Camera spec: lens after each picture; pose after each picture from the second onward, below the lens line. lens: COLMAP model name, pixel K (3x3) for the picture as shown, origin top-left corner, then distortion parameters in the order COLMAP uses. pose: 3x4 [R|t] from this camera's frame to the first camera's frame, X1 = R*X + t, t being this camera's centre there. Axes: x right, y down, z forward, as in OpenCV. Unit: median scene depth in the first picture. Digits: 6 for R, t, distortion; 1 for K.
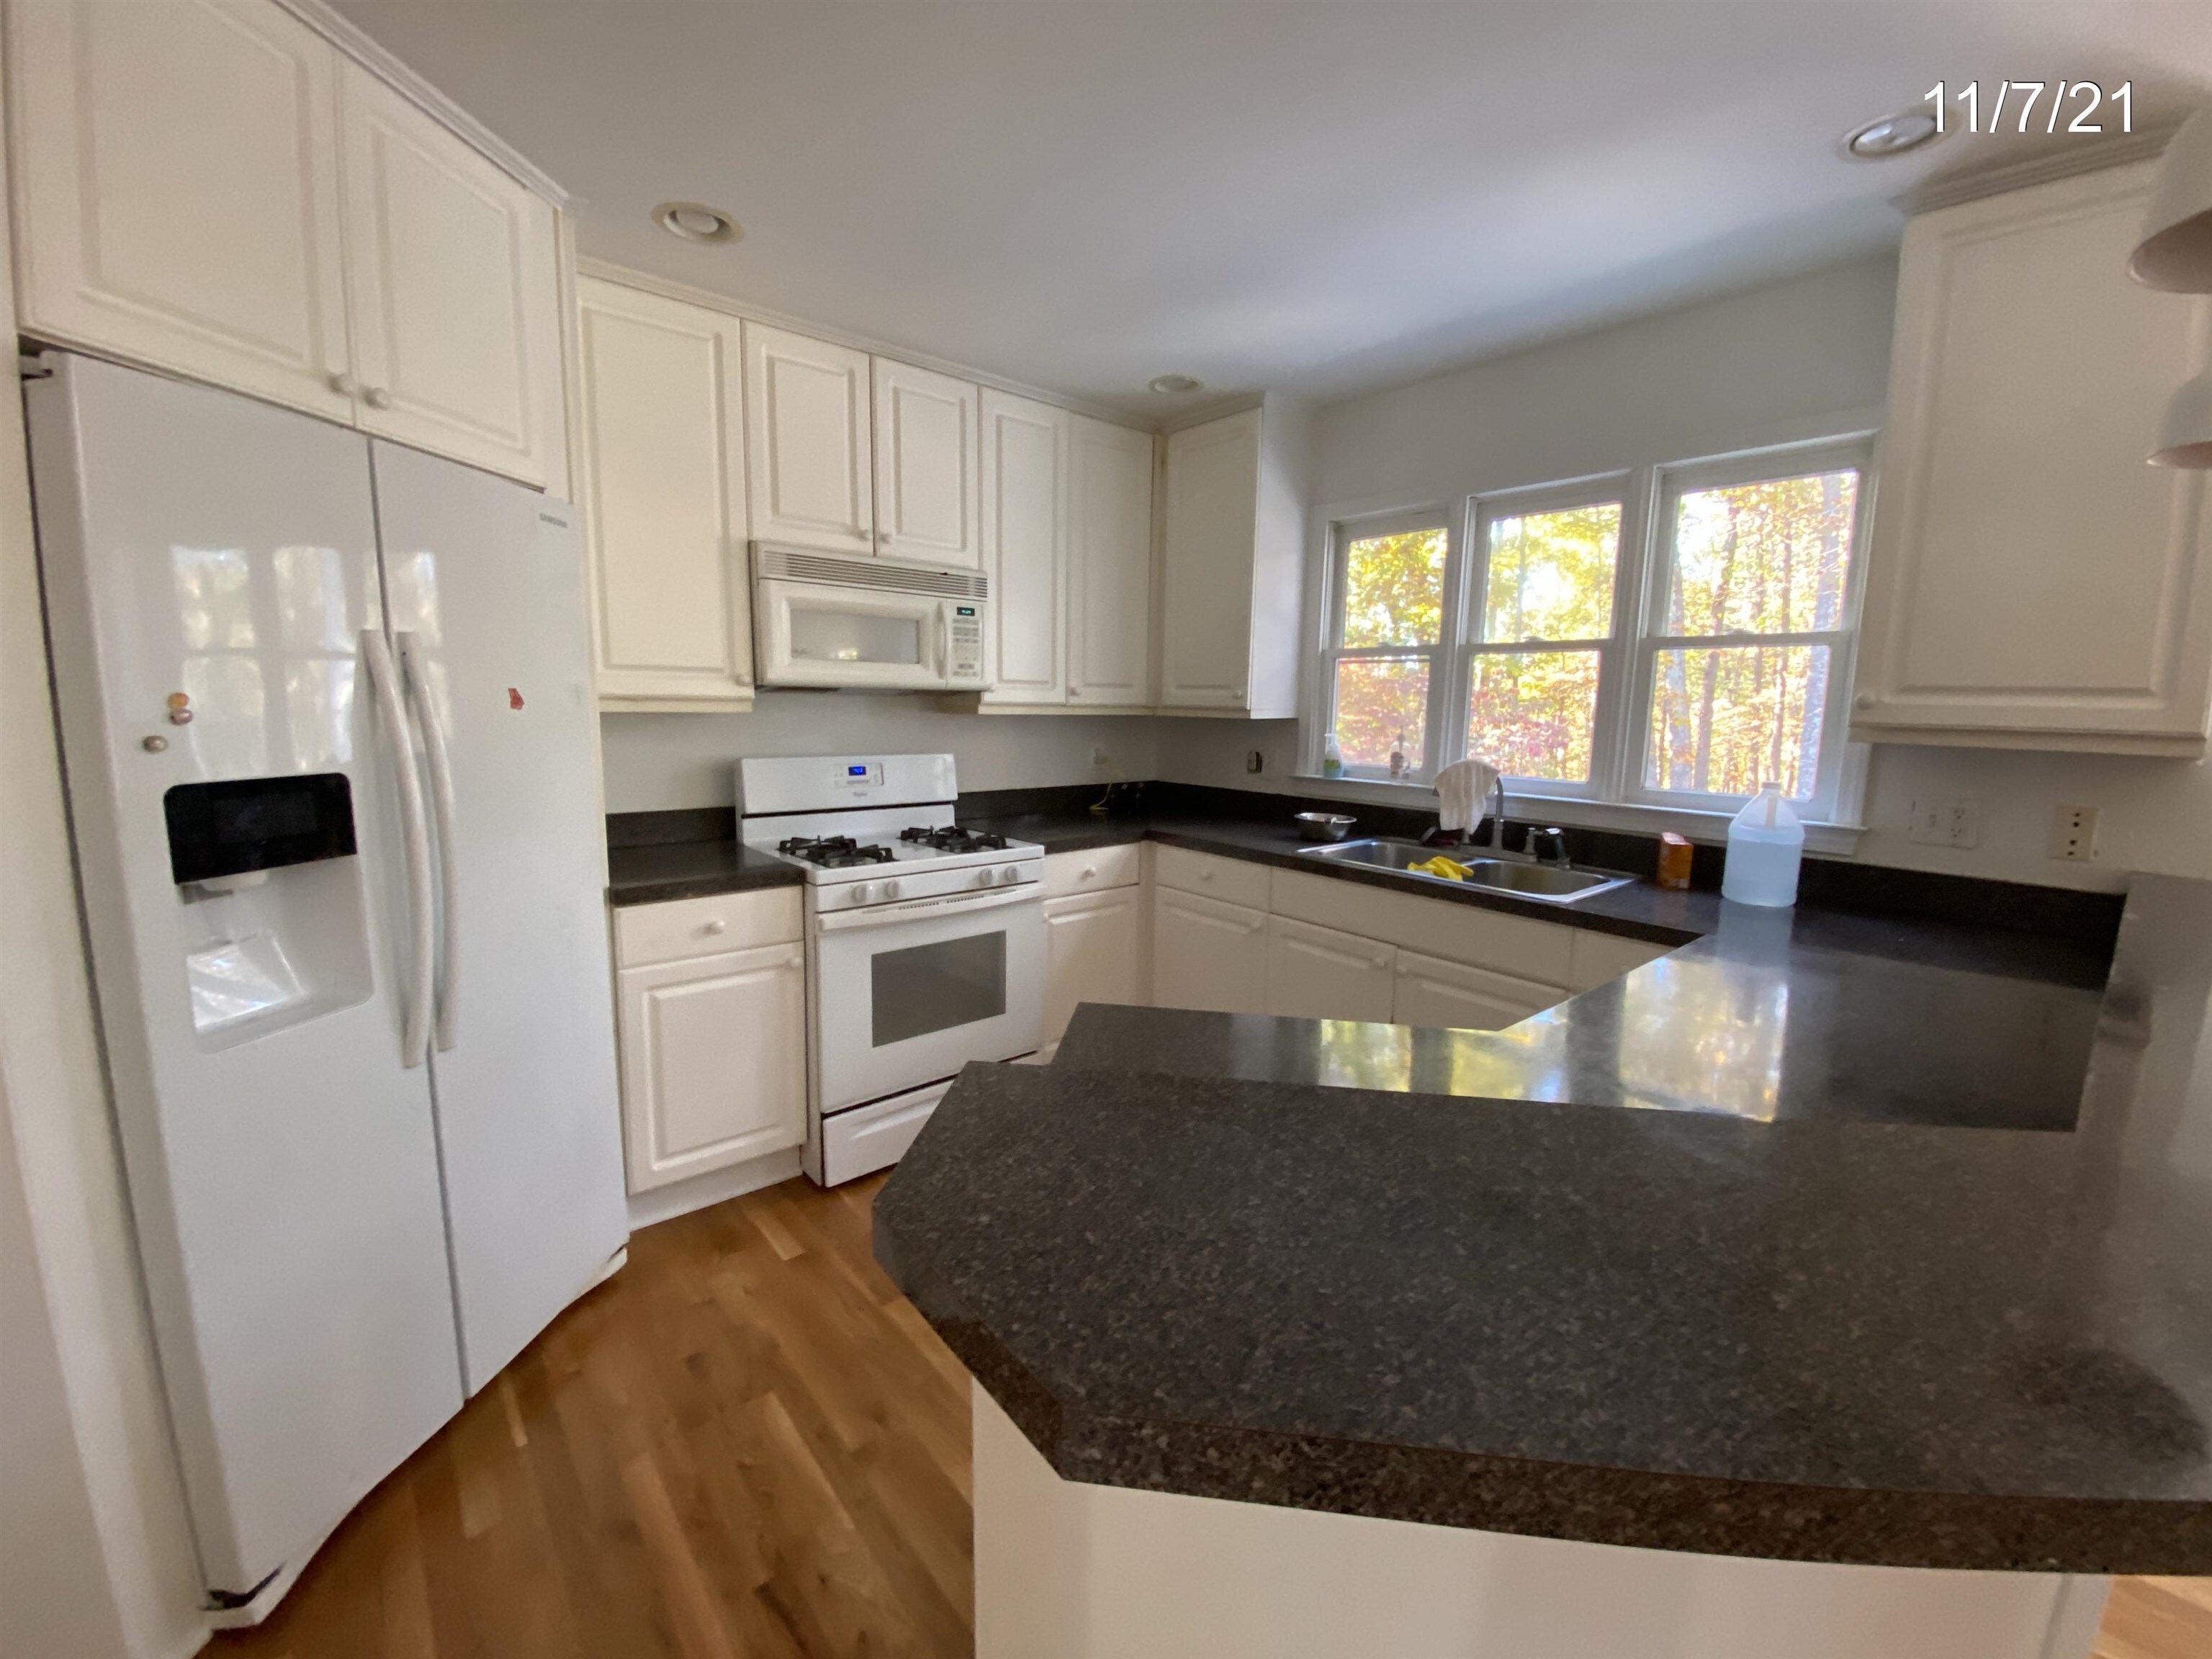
lens RADIAL K [[889.9, 0, 1109.1], [0, 889.9, 829.2], [0, 0, 1]] dist [0.020738, -0.023058]
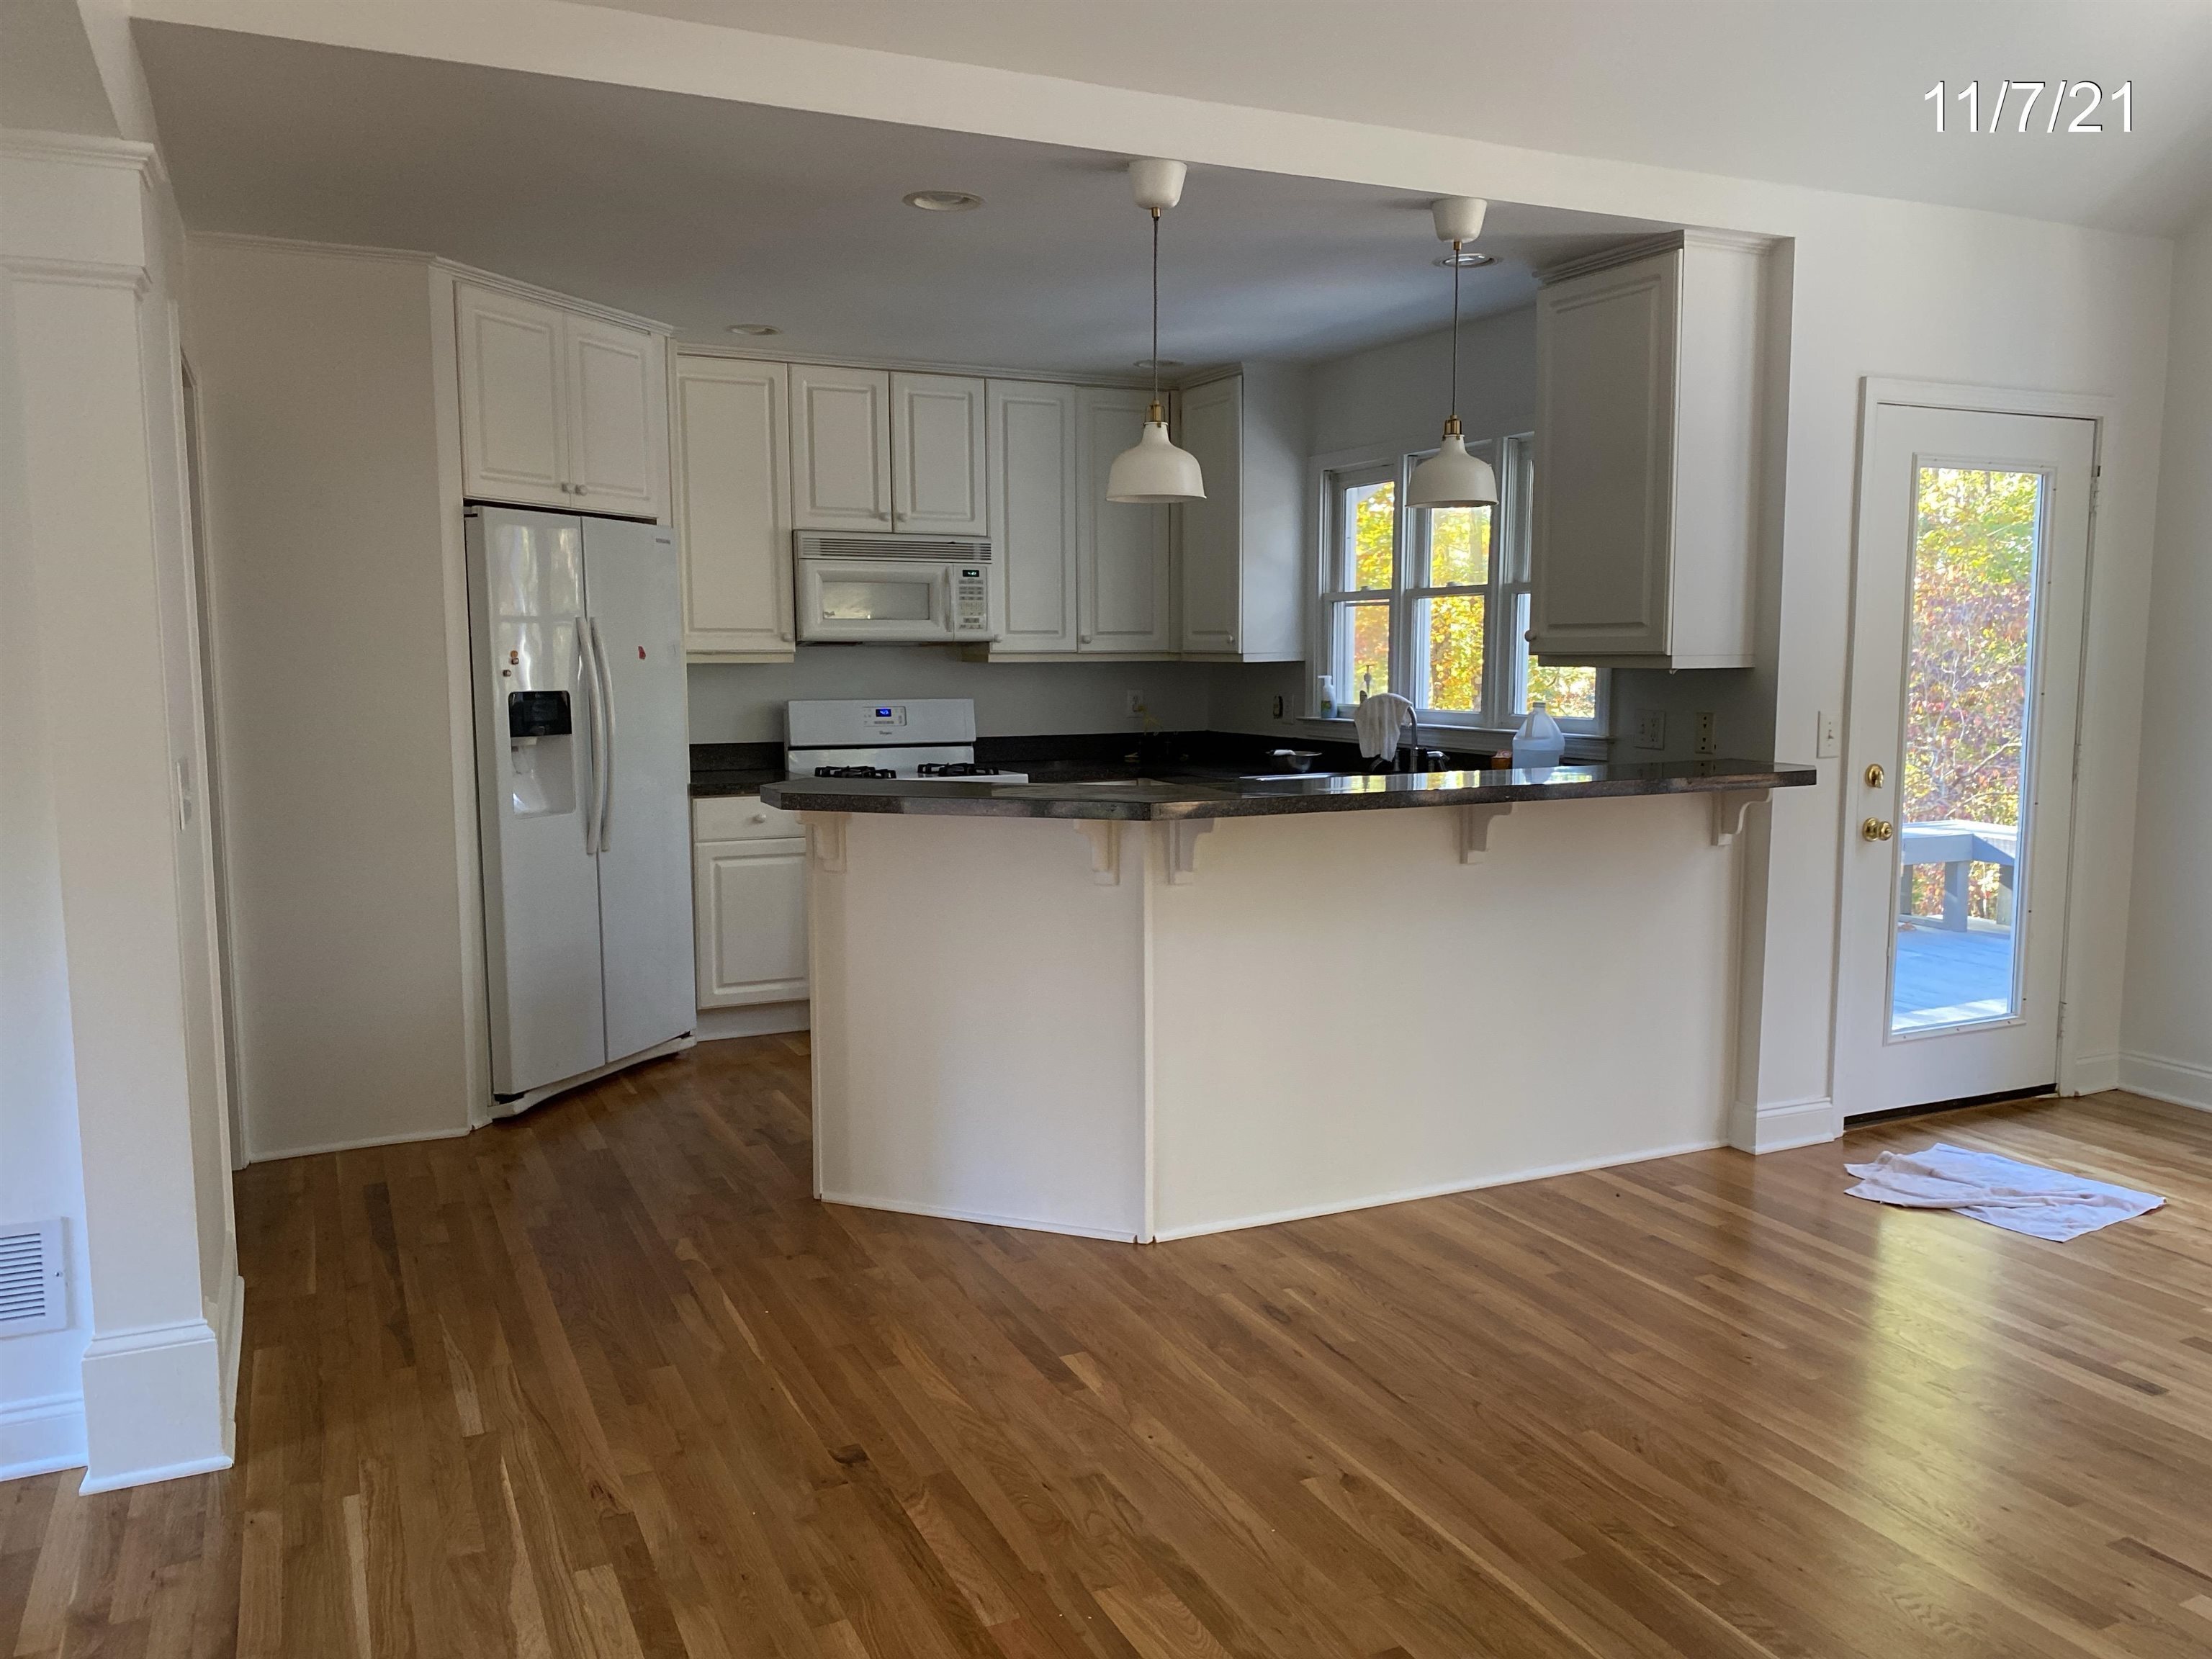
lens RADIAL K [[1685.3, 0, 1104.8], [0, 1685.3, 852.2], [0, 0, 1]] dist [0.073942, -0.095306]
pose [[0.965438, 0.011369, -0.260383, 0.649470], [-0.017846, 0.999587, -0.022525, 0.182907], [0.260020, 0.026393, 0.965242, -1.186193]]
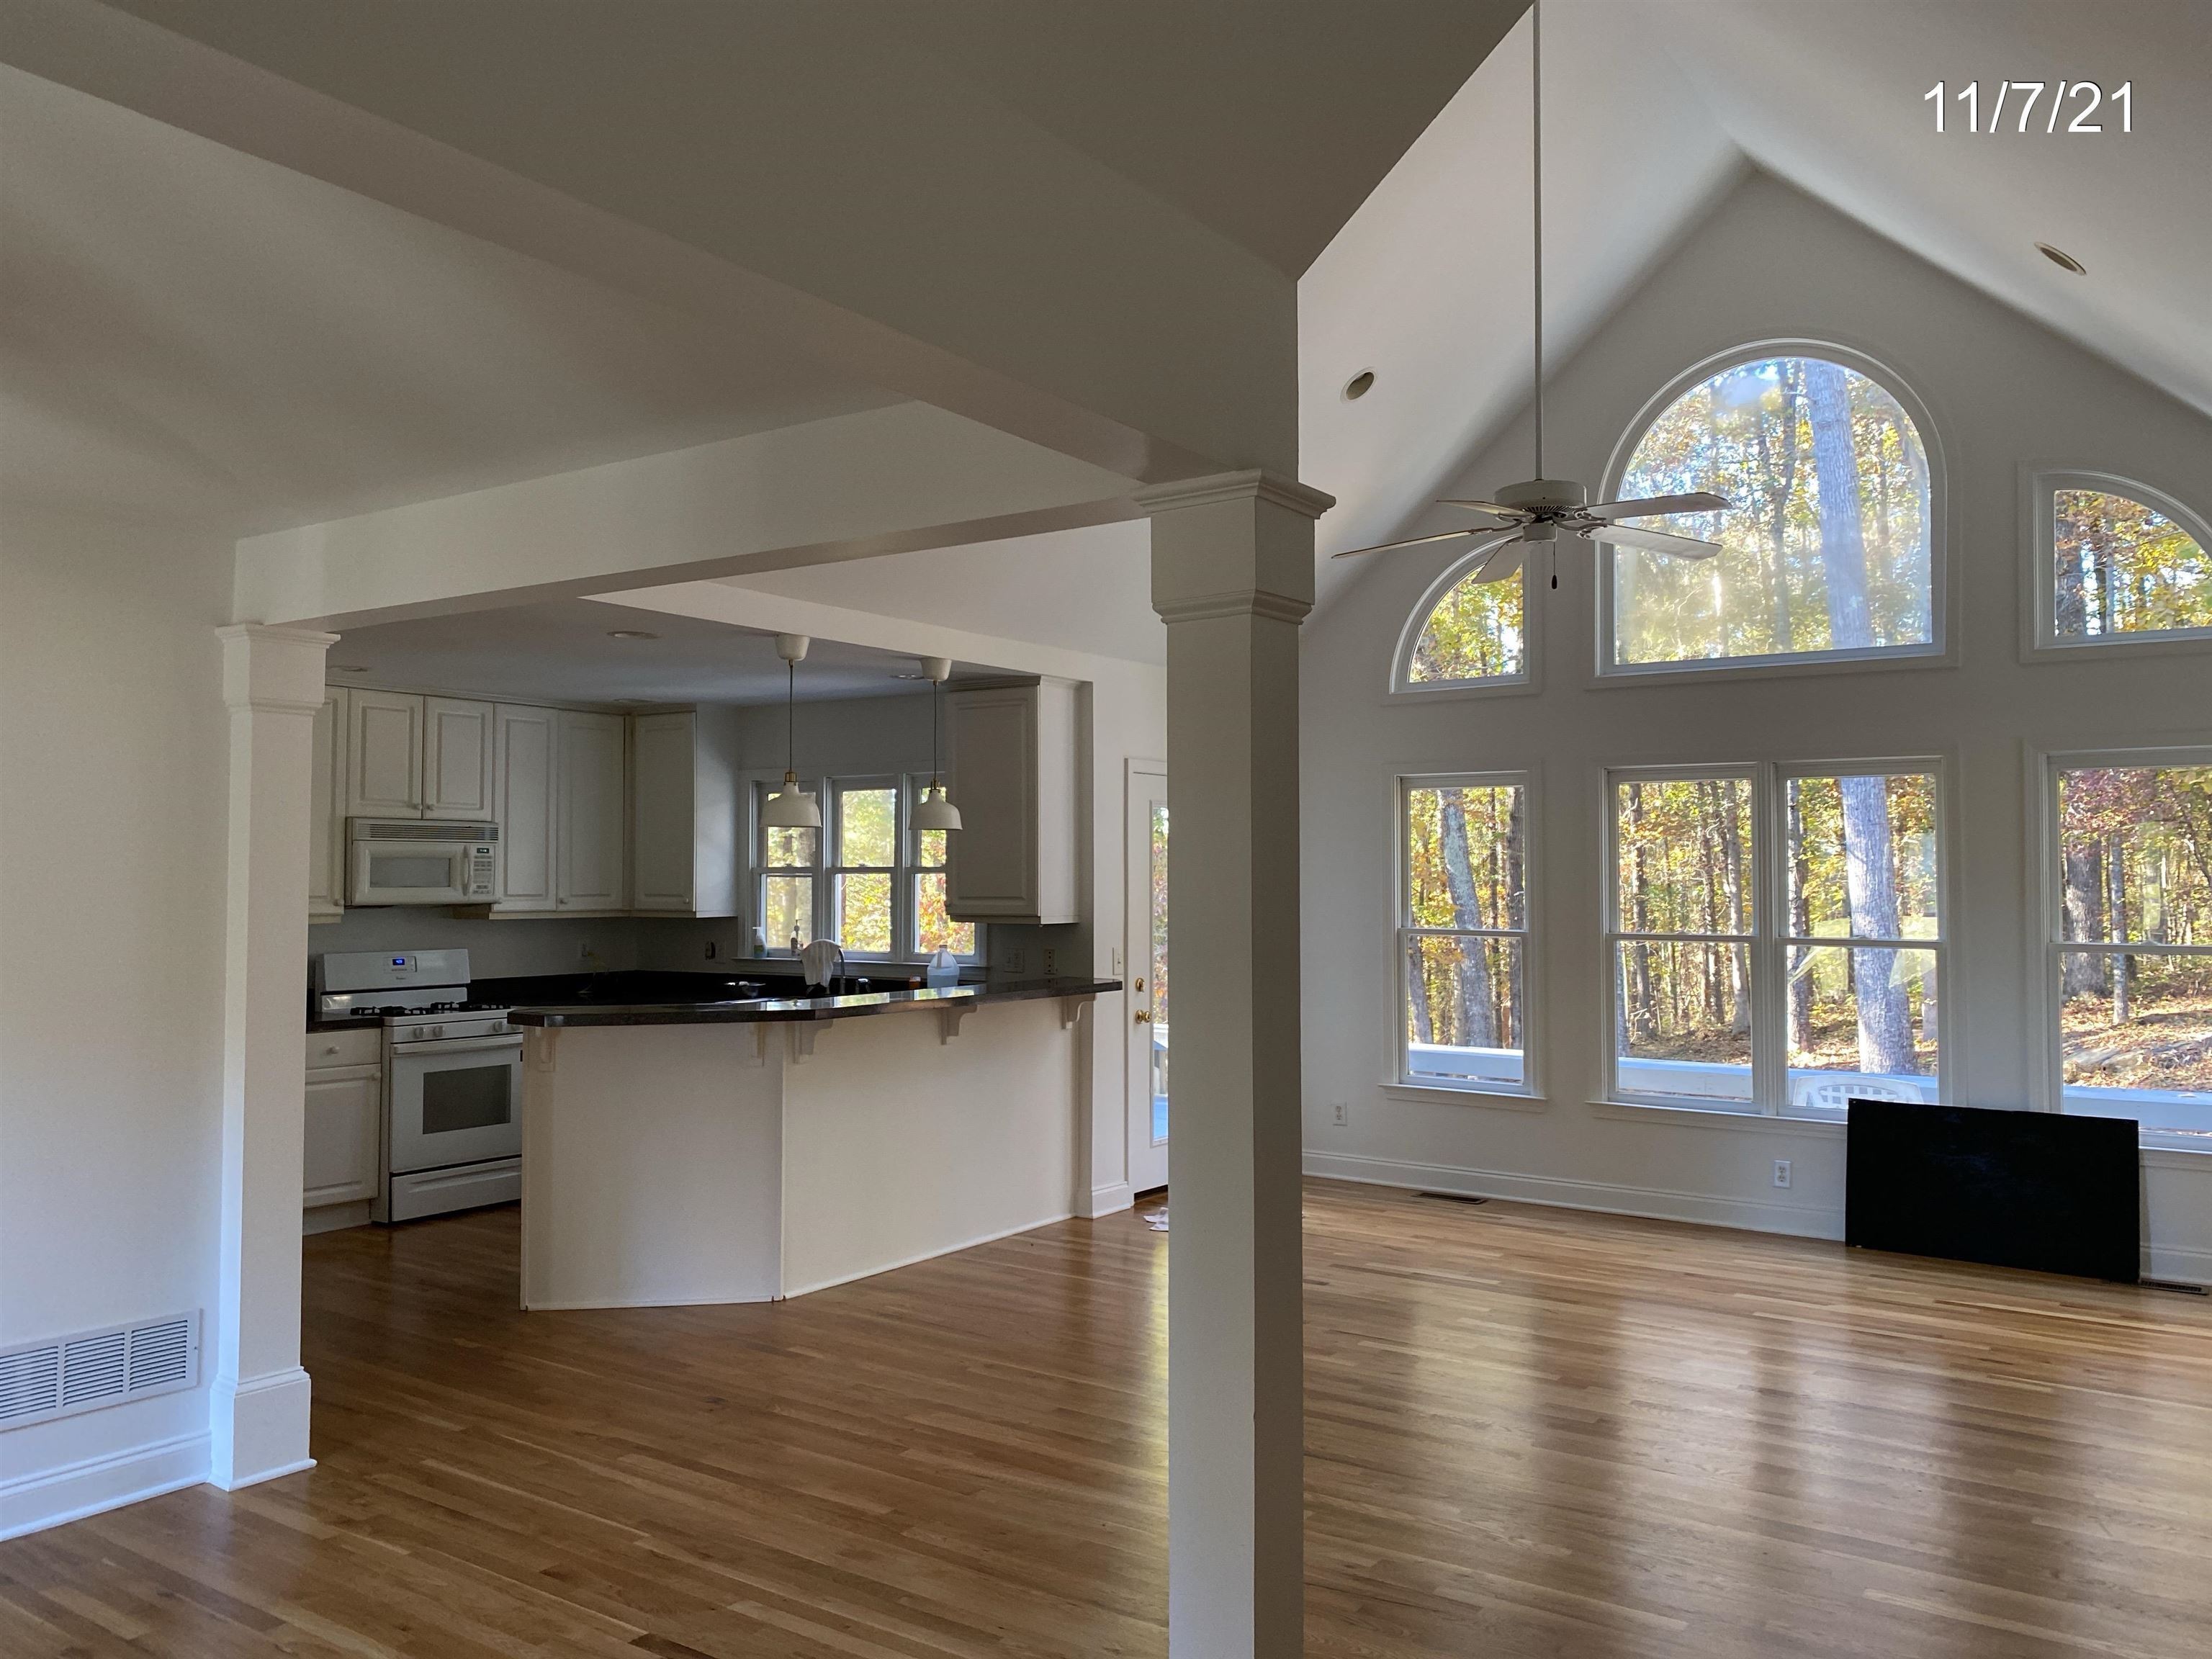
lens RADIAL K [[1706.2, 0, 1169.0], [0, 1706.2, 812.3], [0, 0, 1]] dist [-0.005424, -0.006436]
pose [[0.958555, -0.008276, 0.284788, 0.137989], [0.059839, 0.983130, -0.172842, 0.276234], [-0.278553, 0.182720, 0.942879, -2.211901]]
